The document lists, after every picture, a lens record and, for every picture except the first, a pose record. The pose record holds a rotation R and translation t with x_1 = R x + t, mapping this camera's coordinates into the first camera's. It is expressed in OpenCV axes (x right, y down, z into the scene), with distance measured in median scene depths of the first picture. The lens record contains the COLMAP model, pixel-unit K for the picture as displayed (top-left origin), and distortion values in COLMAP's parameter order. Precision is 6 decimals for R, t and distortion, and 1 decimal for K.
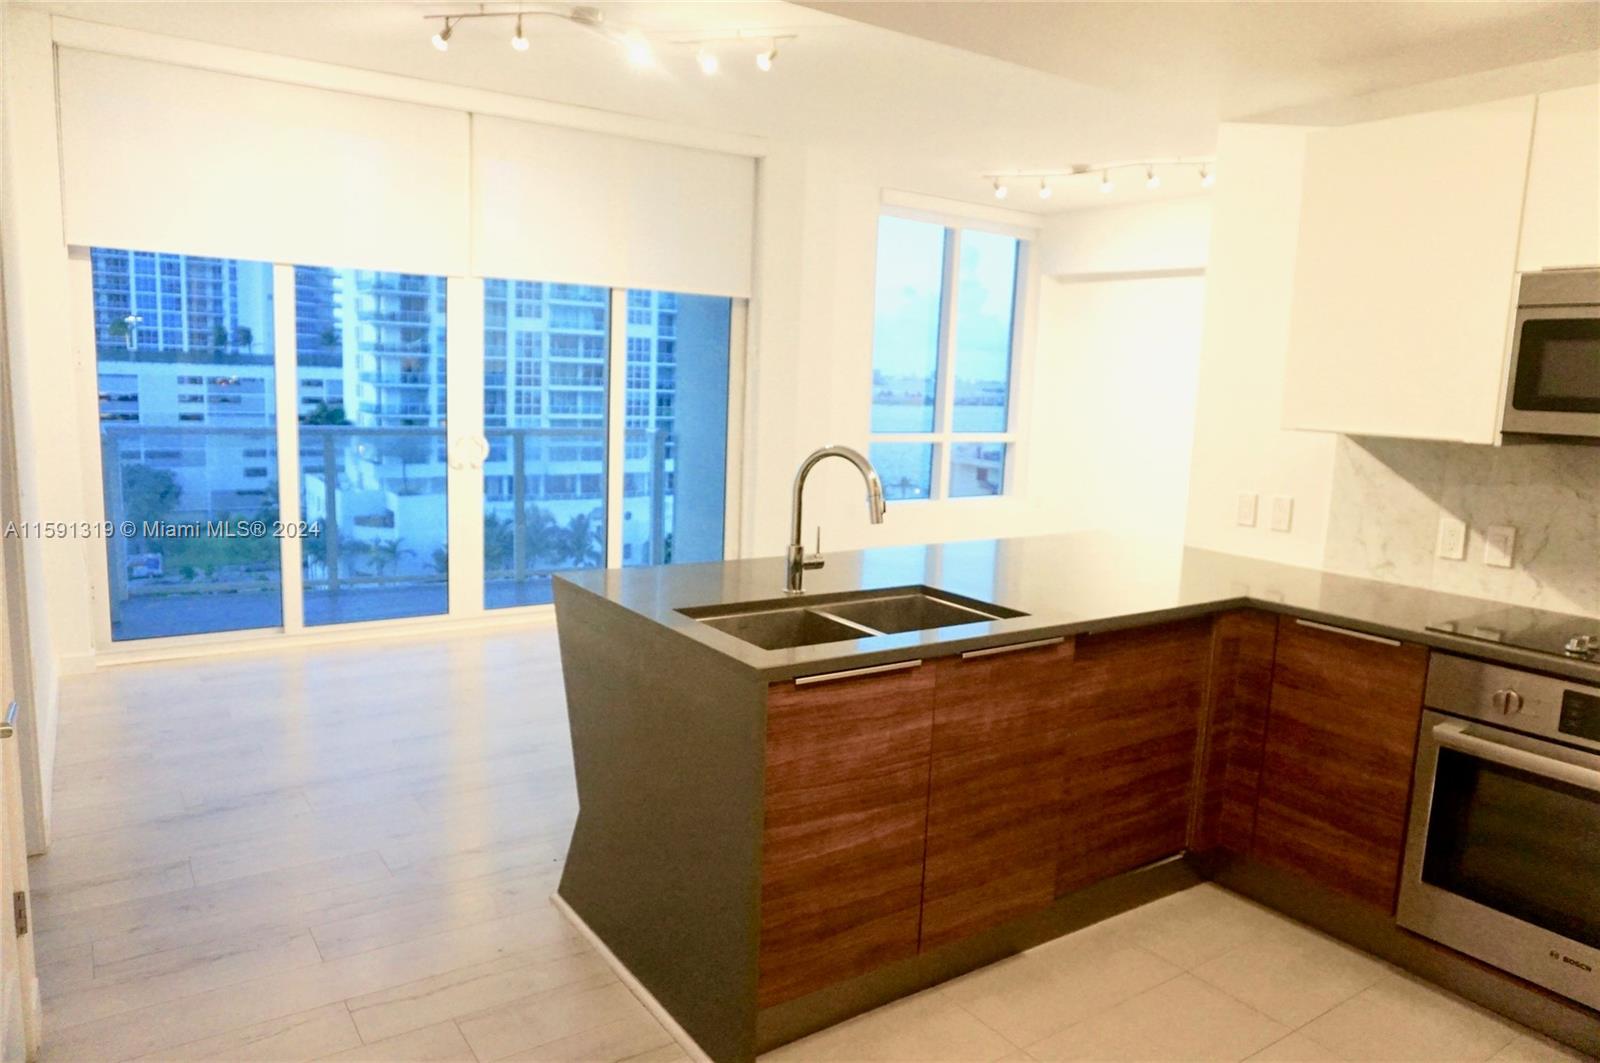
lens RADIAL K [[1064.2, 0, 789.9], [0, 1064.2, 534.5], [0, 0, 1]] dist [-0.050745, 0.032348]
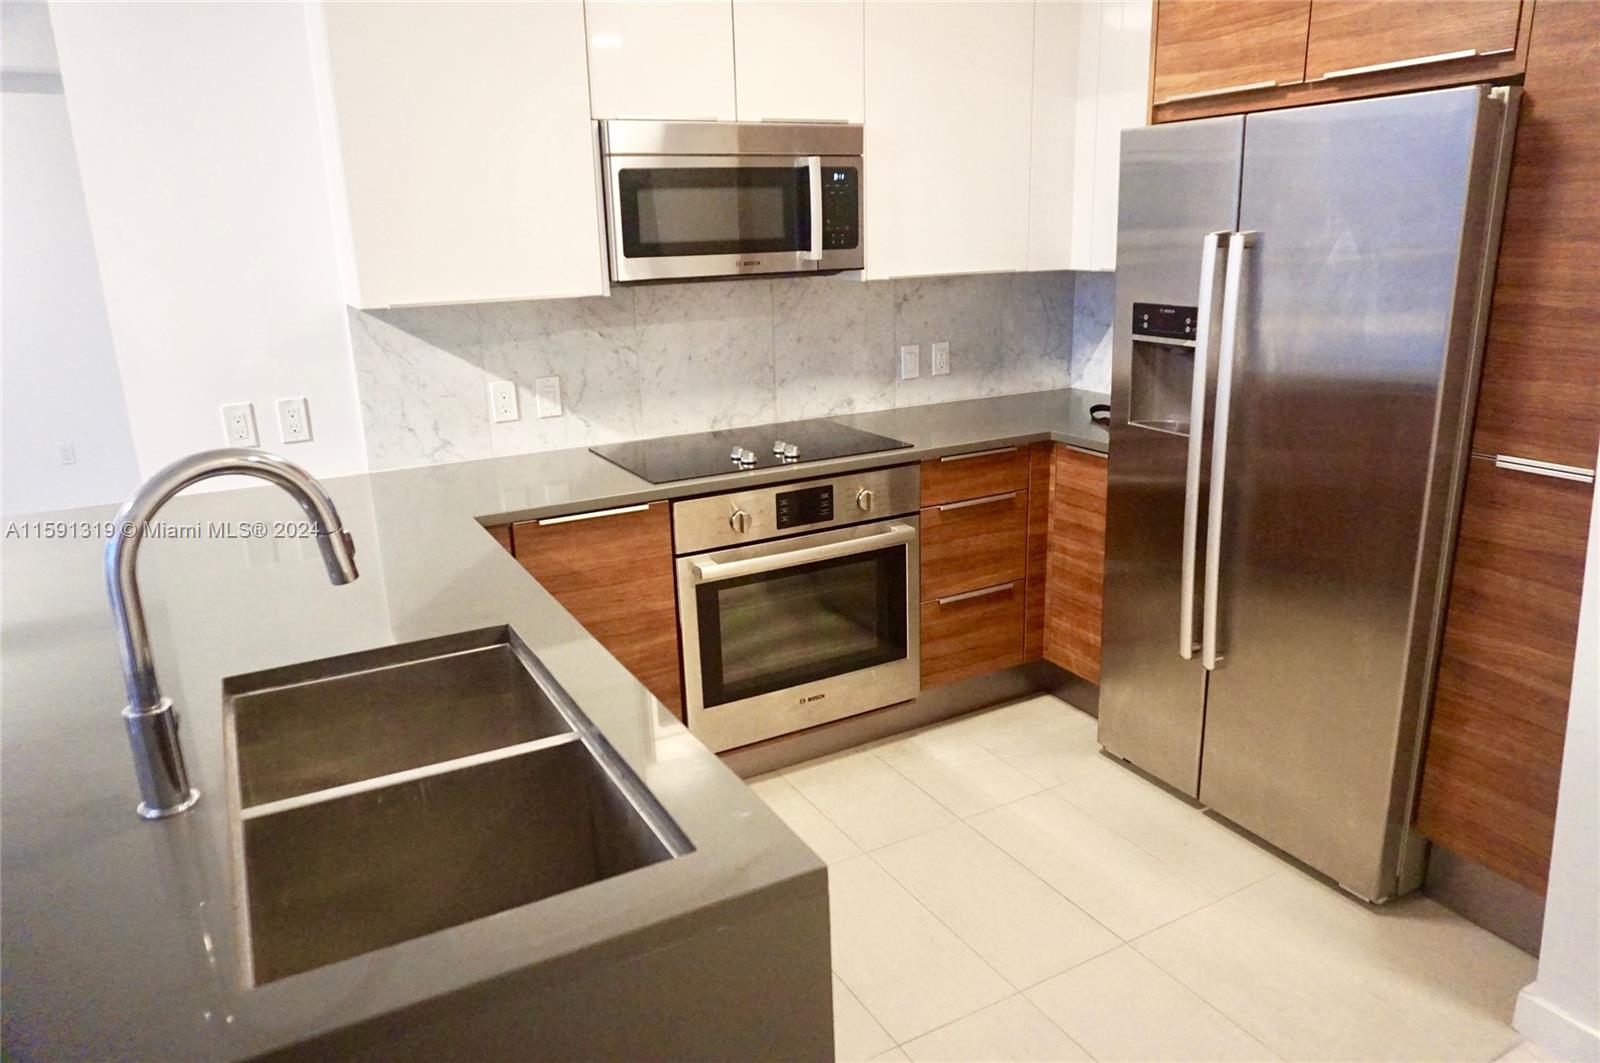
lens RADIAL K [[1064.2, 0, 790.1], [0, 1064.2, 535.4], [0, 0, 1]] dist [-0.050745, 0.032348]
pose [[0.091733, -0.308604, 0.946757, -0.153177], [0.177678, 0.940581, 0.289375, -0.057212], [-0.979804, 0.141673, 0.141114, 0.308601]]
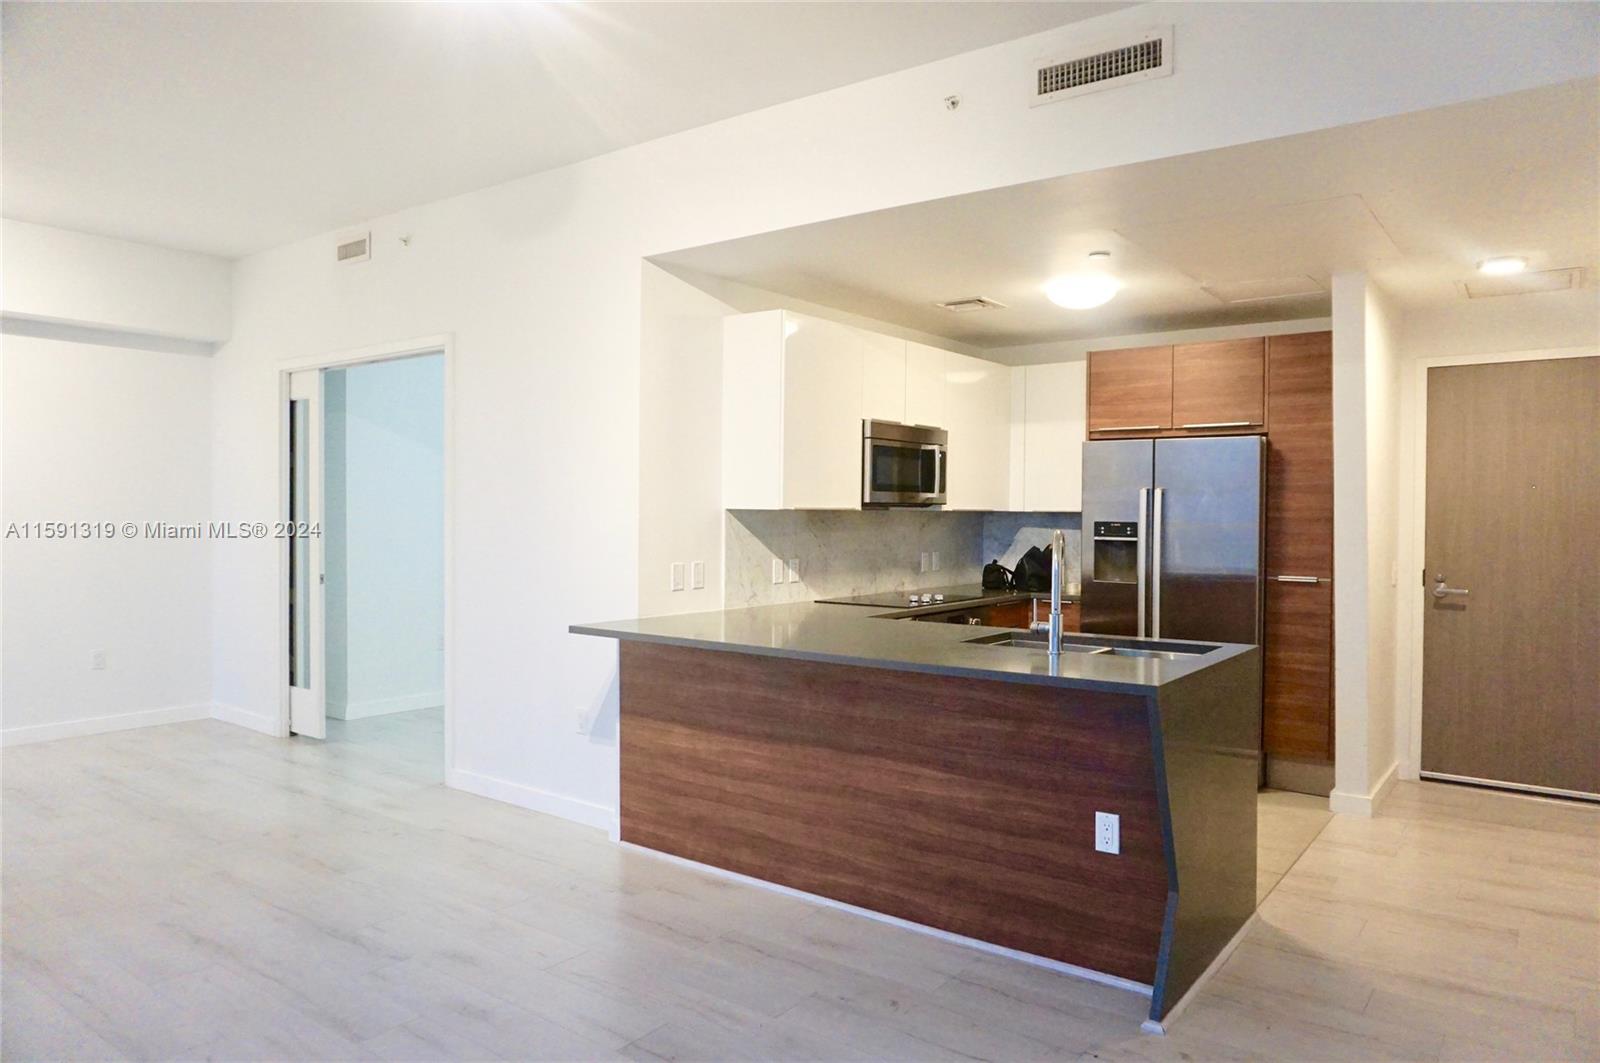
lens RADIAL K [[1064.2, 0, 796.8], [0, 1064.2, 528.3], [0, 0, 1]] dist [-0.050745, 0.032348]
pose [[-0.336561, -0.050191, 0.940323, -0.457726], [0.119644, 0.988206, 0.095569, -0.106724], [-0.934030, 0.144668, -0.326587, 0.745706]]
